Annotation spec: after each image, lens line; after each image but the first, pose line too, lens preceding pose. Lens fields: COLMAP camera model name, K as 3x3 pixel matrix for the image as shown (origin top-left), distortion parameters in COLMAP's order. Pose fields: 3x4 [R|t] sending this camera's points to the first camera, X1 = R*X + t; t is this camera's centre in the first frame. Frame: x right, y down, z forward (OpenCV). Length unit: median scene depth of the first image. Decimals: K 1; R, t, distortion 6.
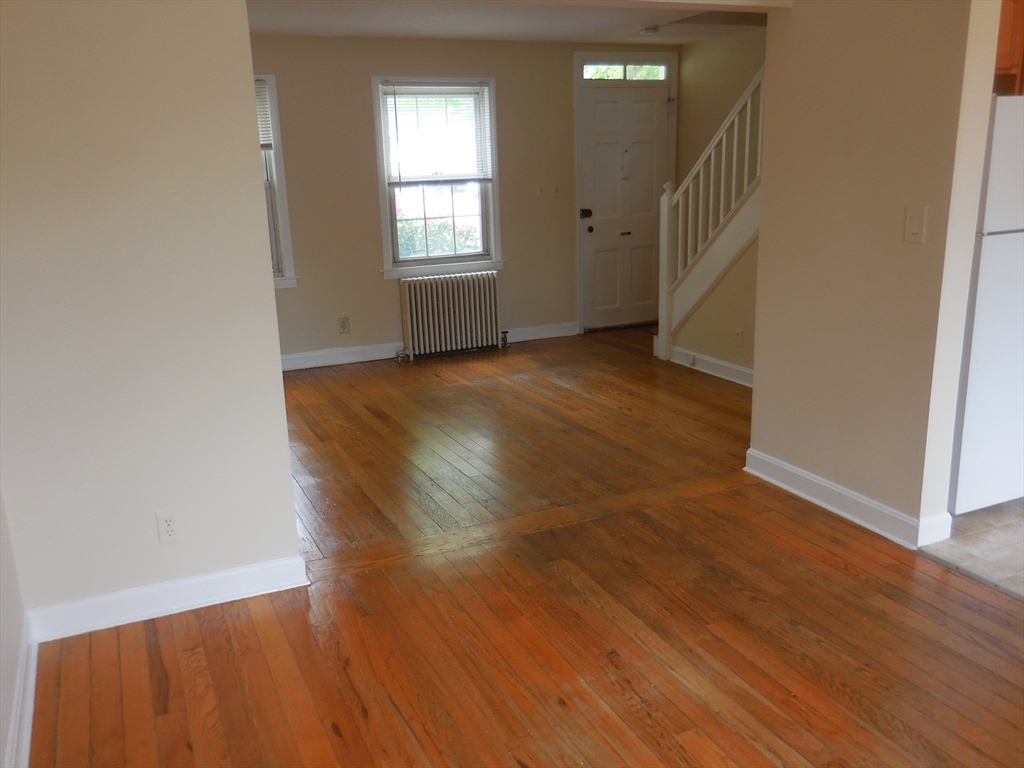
lens RADIAL K [[881.5, 0, 512.0], [0, 881.5, 384.0], [0, 0, 1]] dist [0.015678, 0.004097]
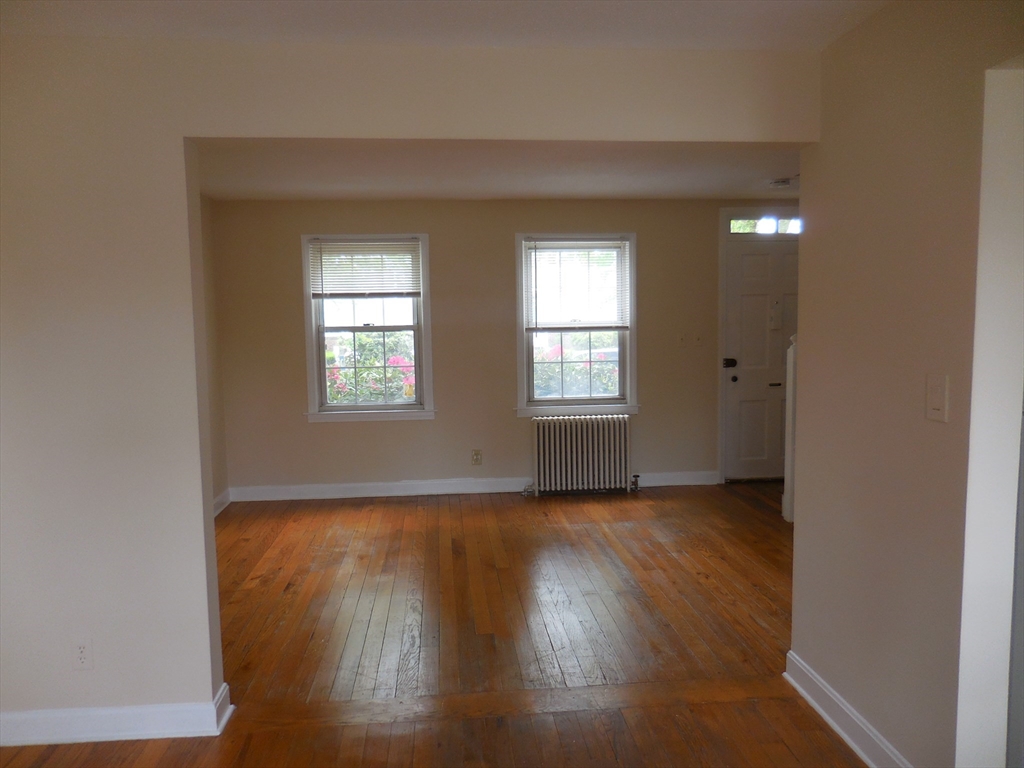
lens RADIAL K [[772.9, 0, 510.4], [0, 772.9, 389.8], [0, 0, 1]] dist [-0.022460, 0.042386]
pose [[0.941469, 0.048787, -0.333549, 0.154518], [-0.096479, 0.987077, -0.127945, -0.031120], [0.322997, 0.152637, 0.934010, 0.123722]]
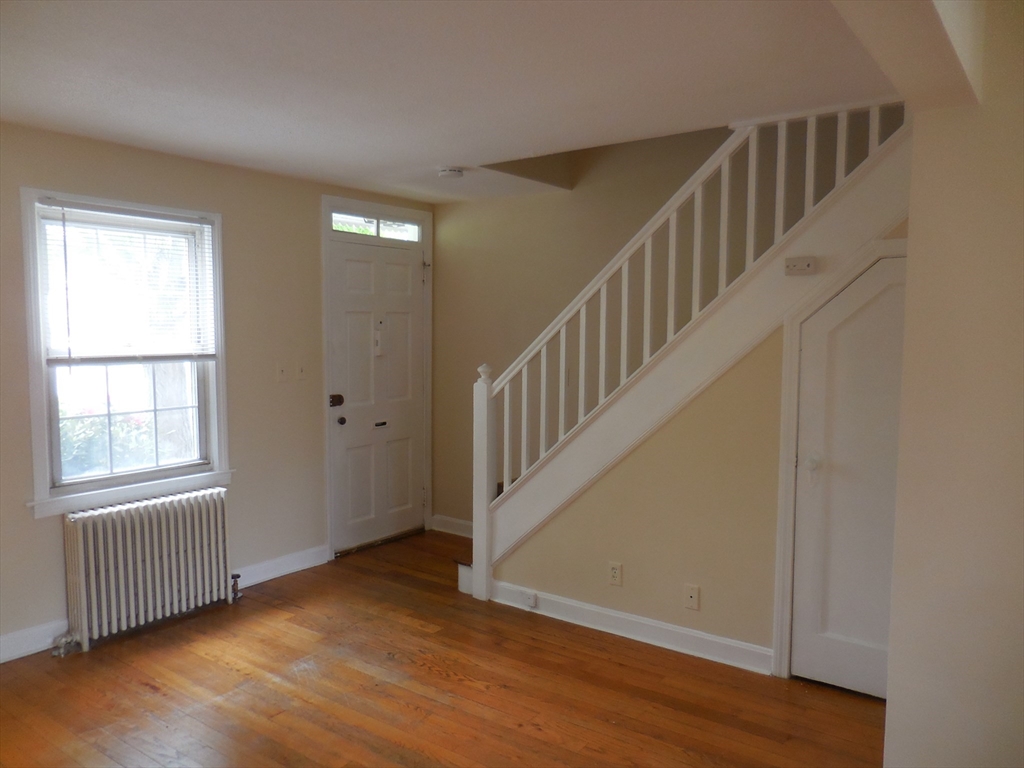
lens RADIAL K [[772.9, 0, 510.4], [0, 772.9, 389.8], [0, 0, 1]] dist [-0.022460, 0.042386]
pose [[0.877102, -0.004640, 0.480281, -0.112087], [0.087410, 0.984797, -0.150116, -0.097679], [-0.472283, 0.173649, 0.864173, 0.386404]]
